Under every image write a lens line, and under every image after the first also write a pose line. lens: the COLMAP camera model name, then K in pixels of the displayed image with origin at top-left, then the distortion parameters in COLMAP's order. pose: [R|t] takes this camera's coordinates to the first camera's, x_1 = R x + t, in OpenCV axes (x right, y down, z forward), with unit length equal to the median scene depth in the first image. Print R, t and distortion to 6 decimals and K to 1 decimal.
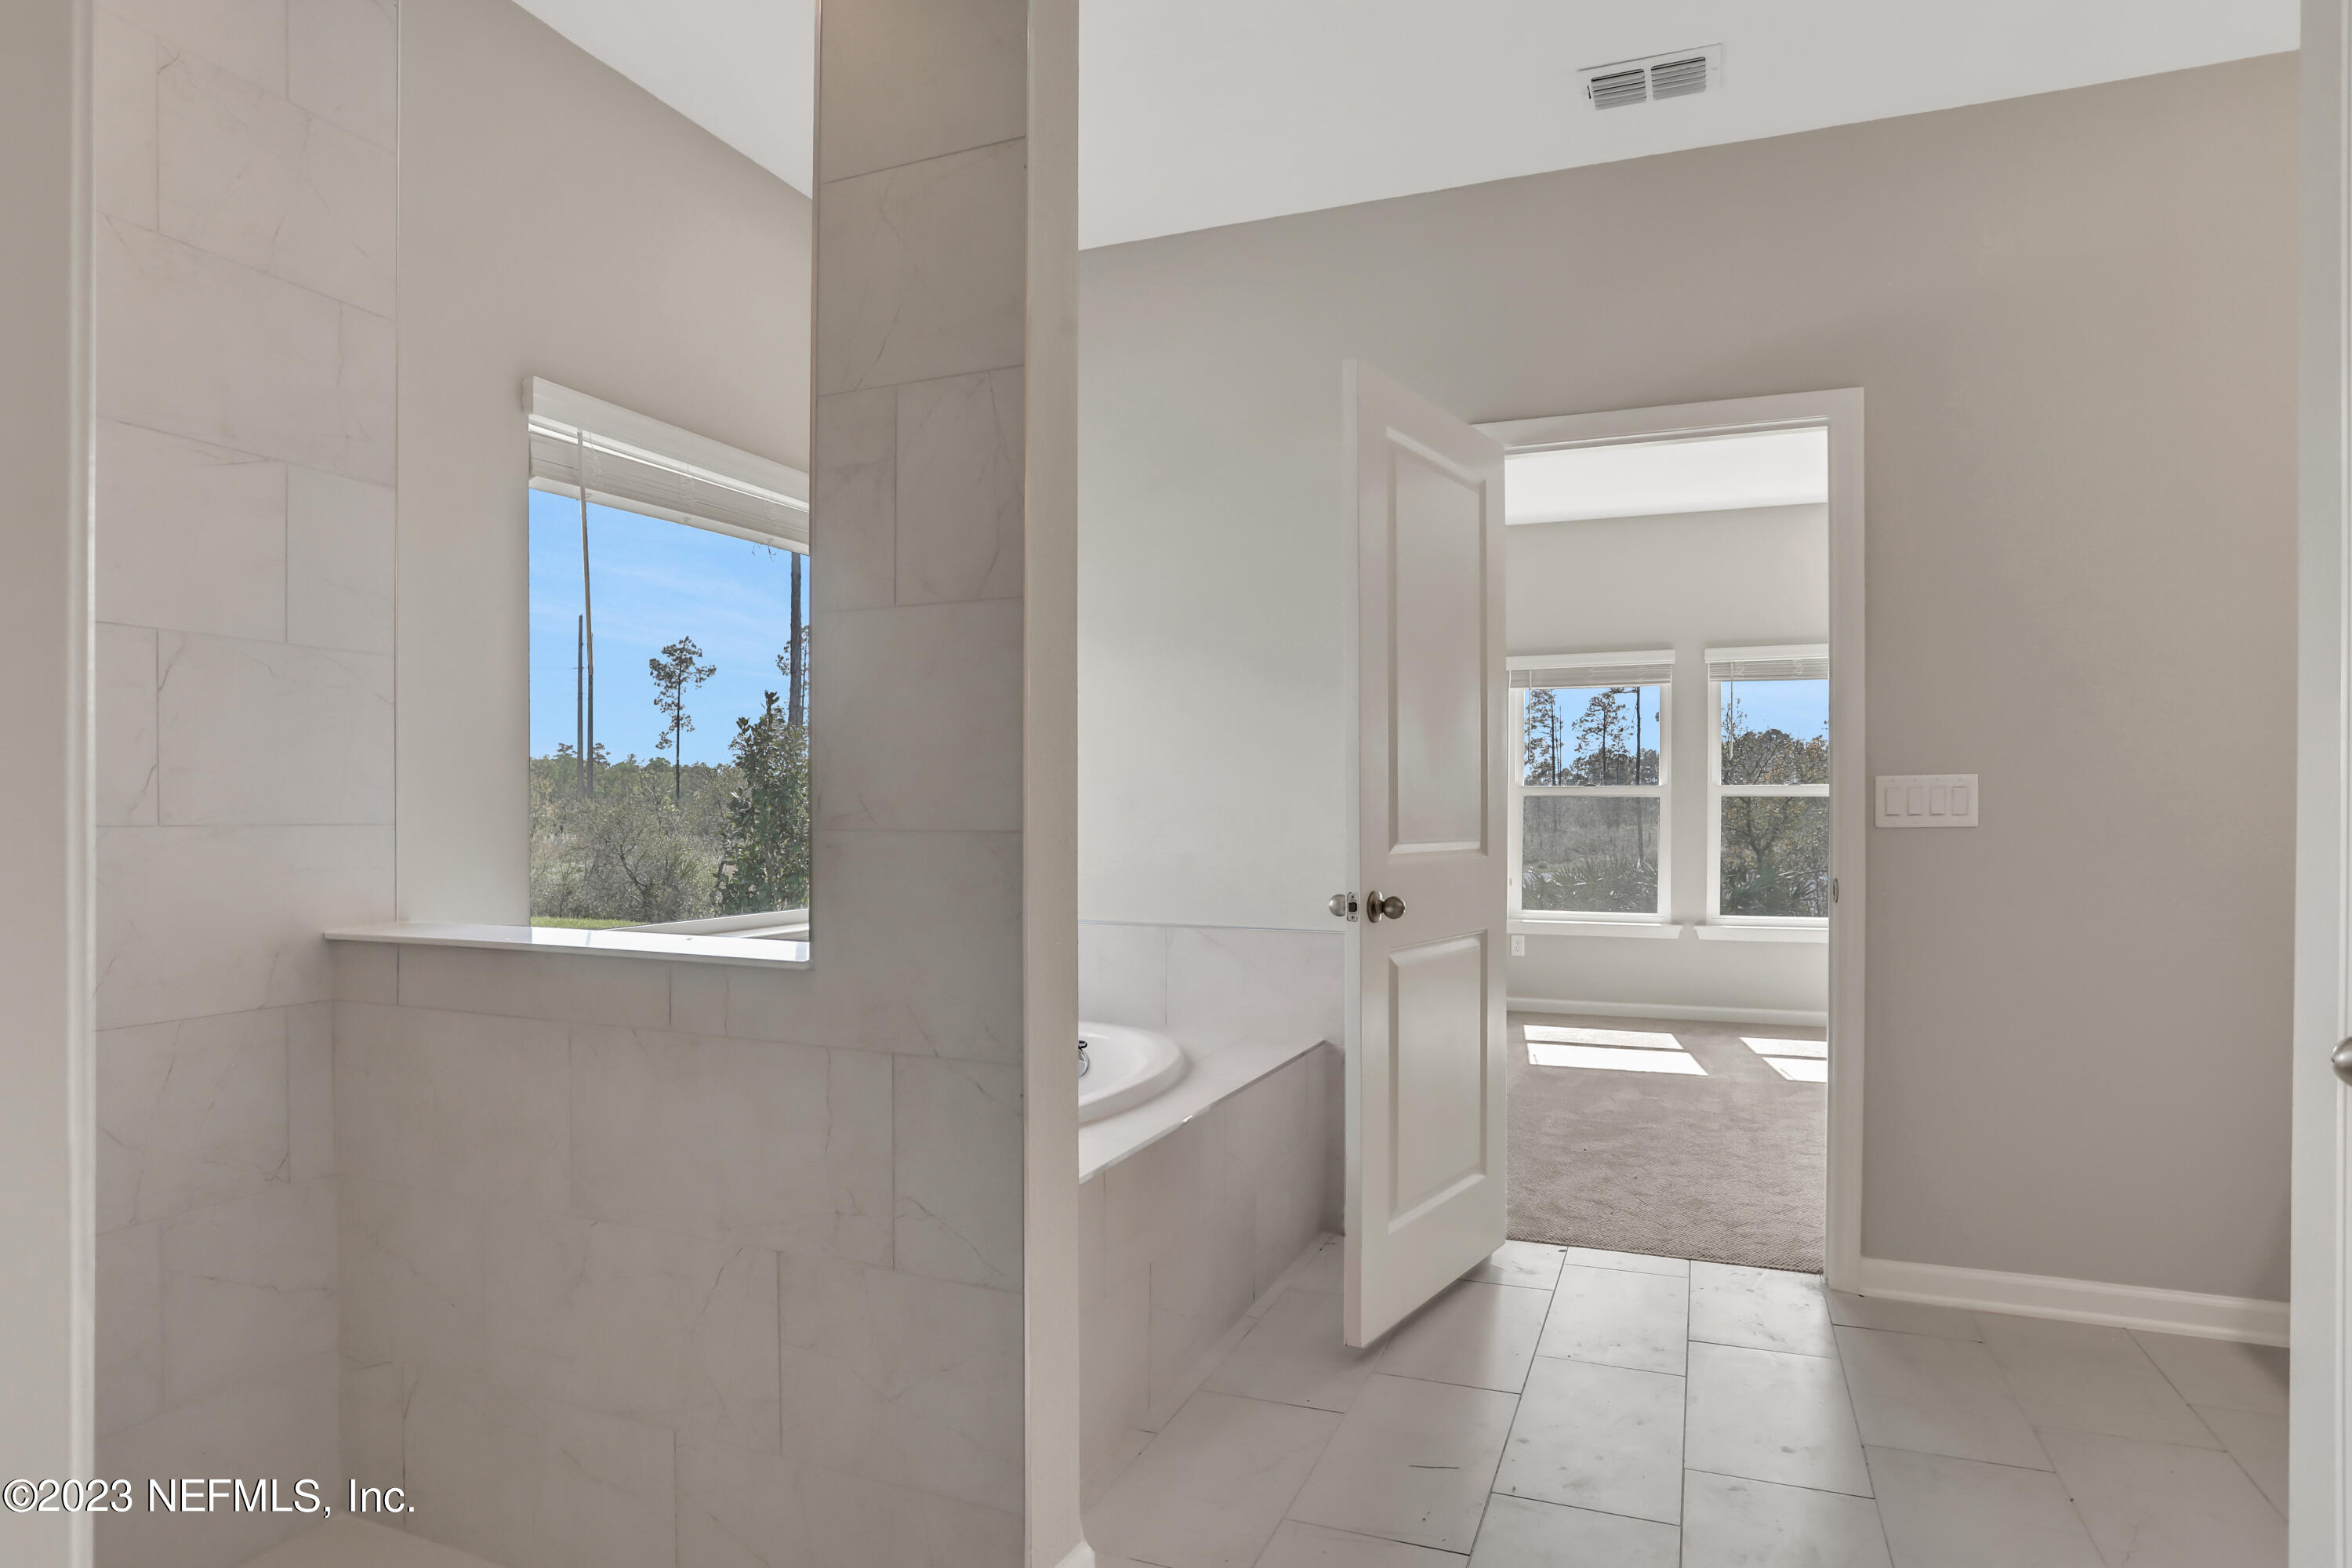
lens RADIAL K [[1200.7, 0, 1155.3], [0, 1200.7, 813.9], [0, 0, 1]] dist [-0.046217, 0.000801]
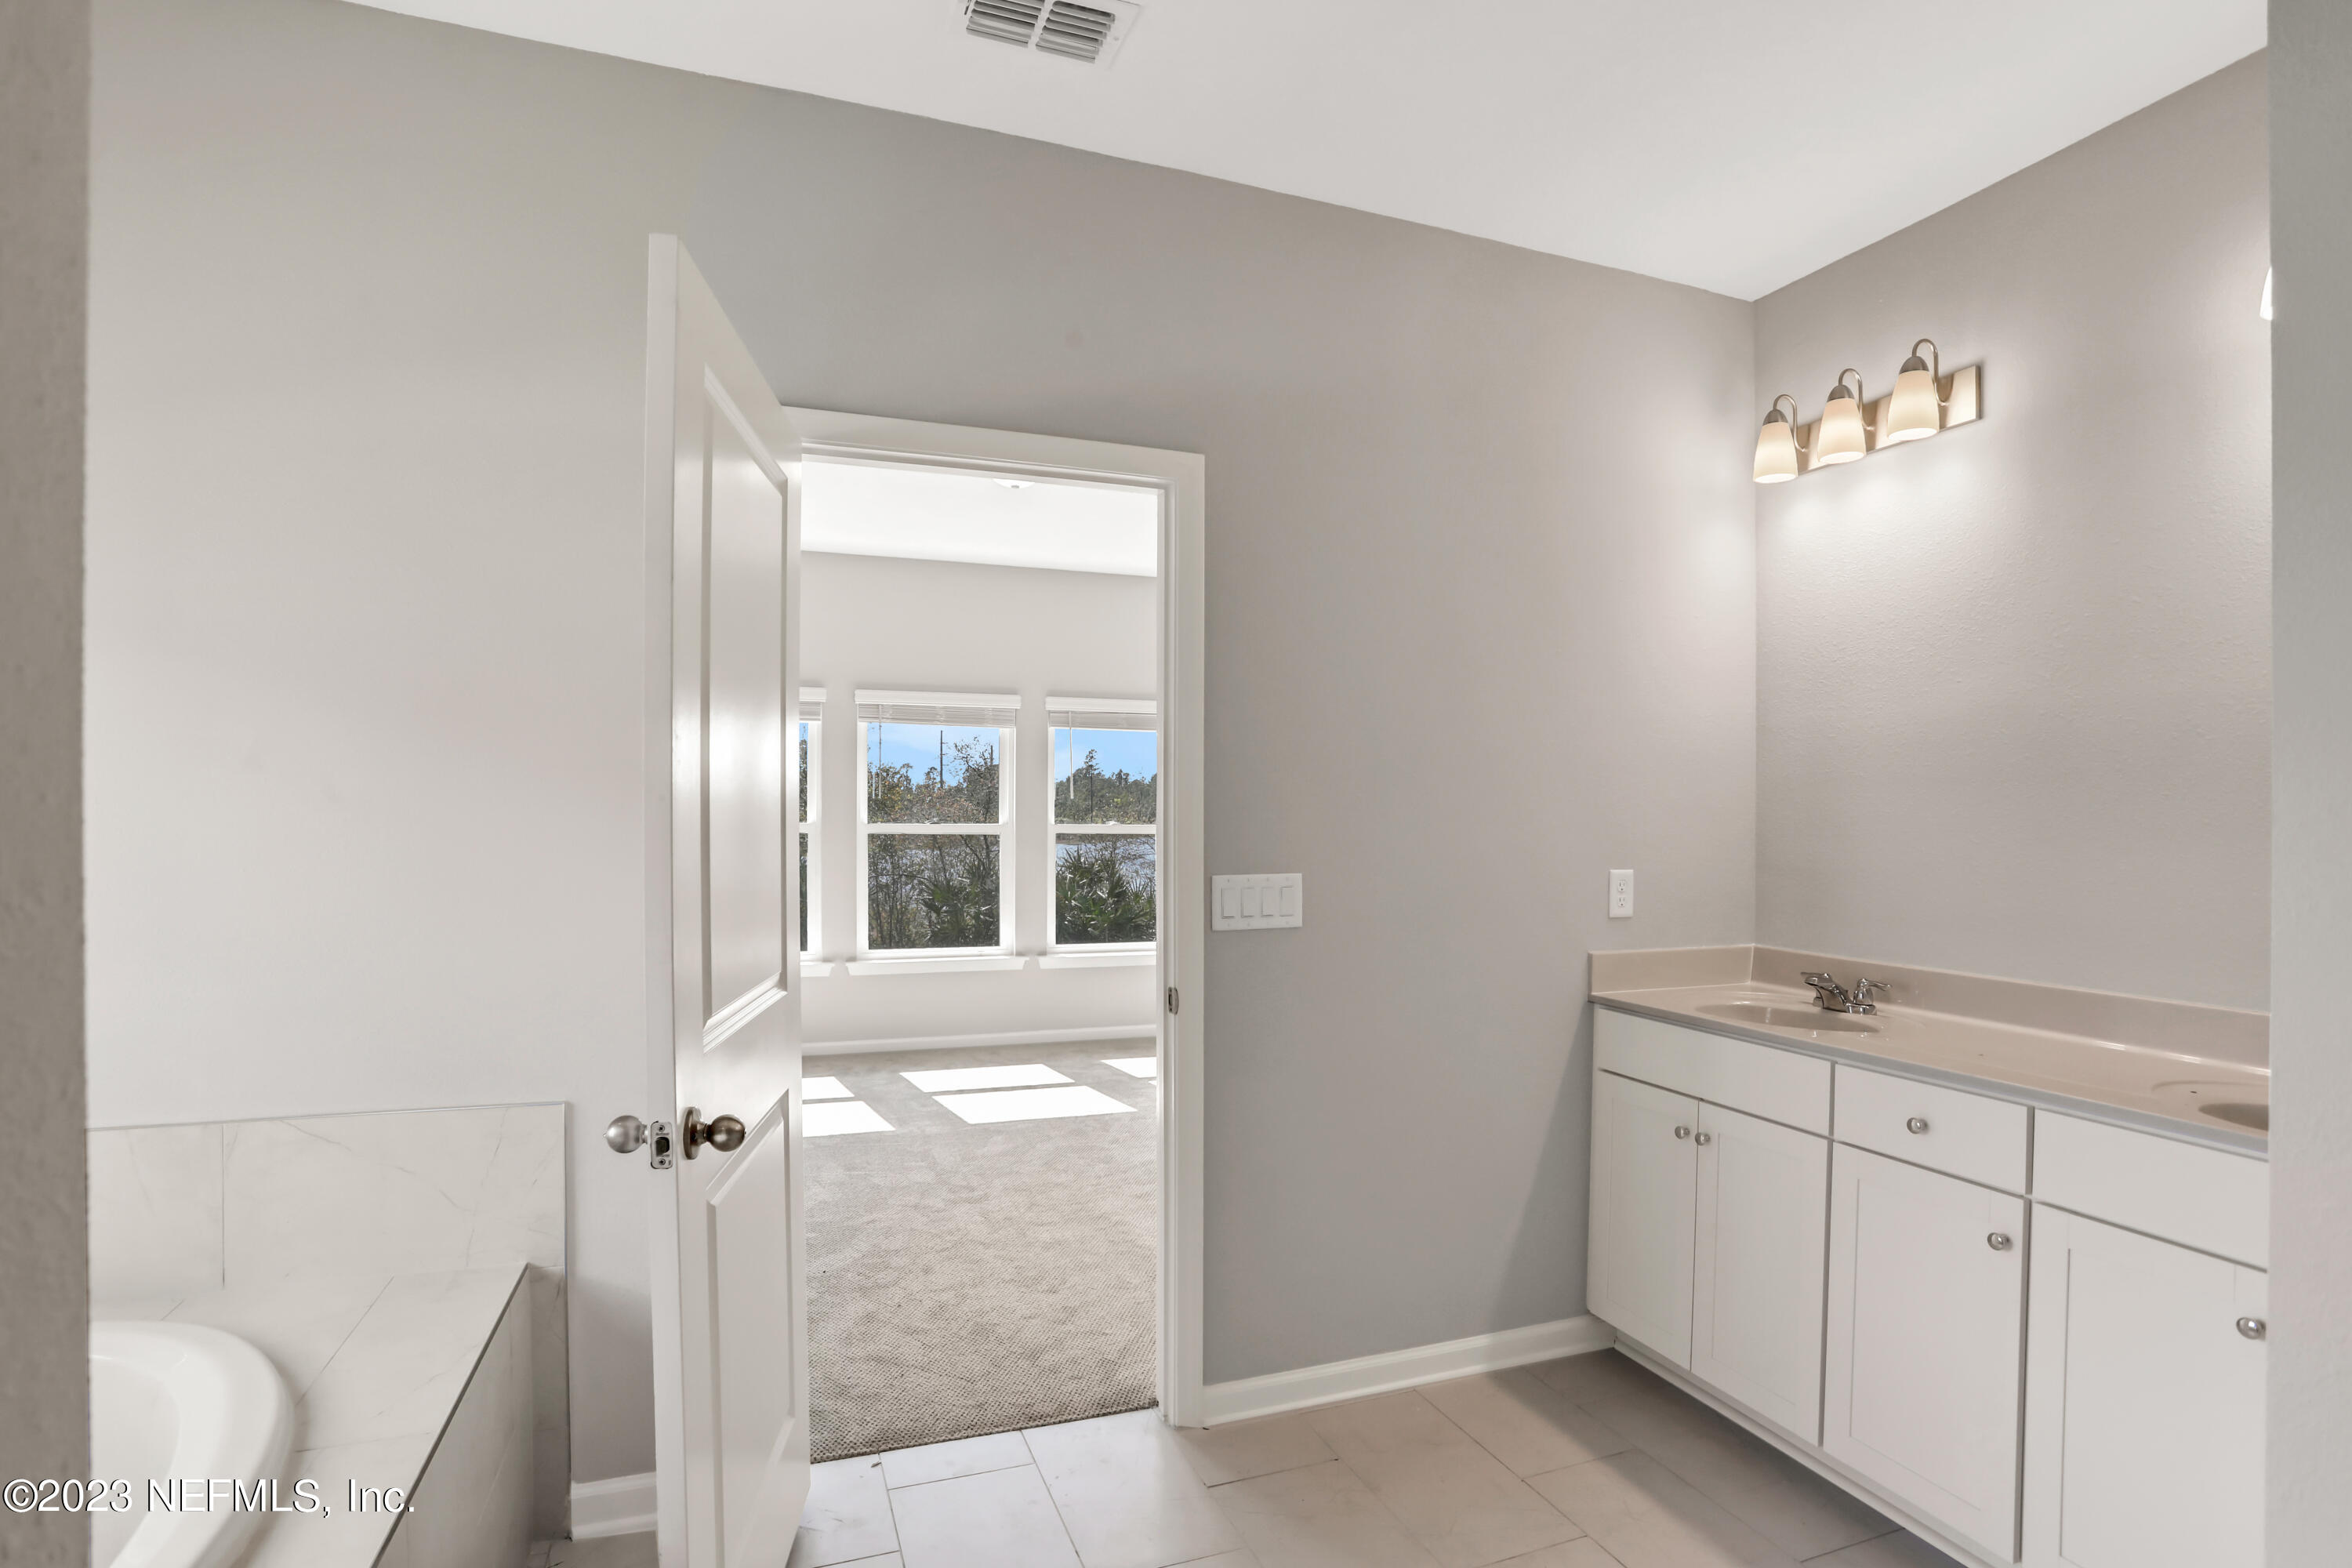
lens RADIAL K [[1153.7, 0, 1174.0], [0, 1153.7, 836.7], [0, 0, 1]] dist [-0.039144, 0.000921]
pose [[0.730160, -0.012569, 0.683160, -0.029705], [0.008652, 0.999921, 0.009149, -0.062091], [-0.683221, -0.000770, 0.730211, 0.307584]]
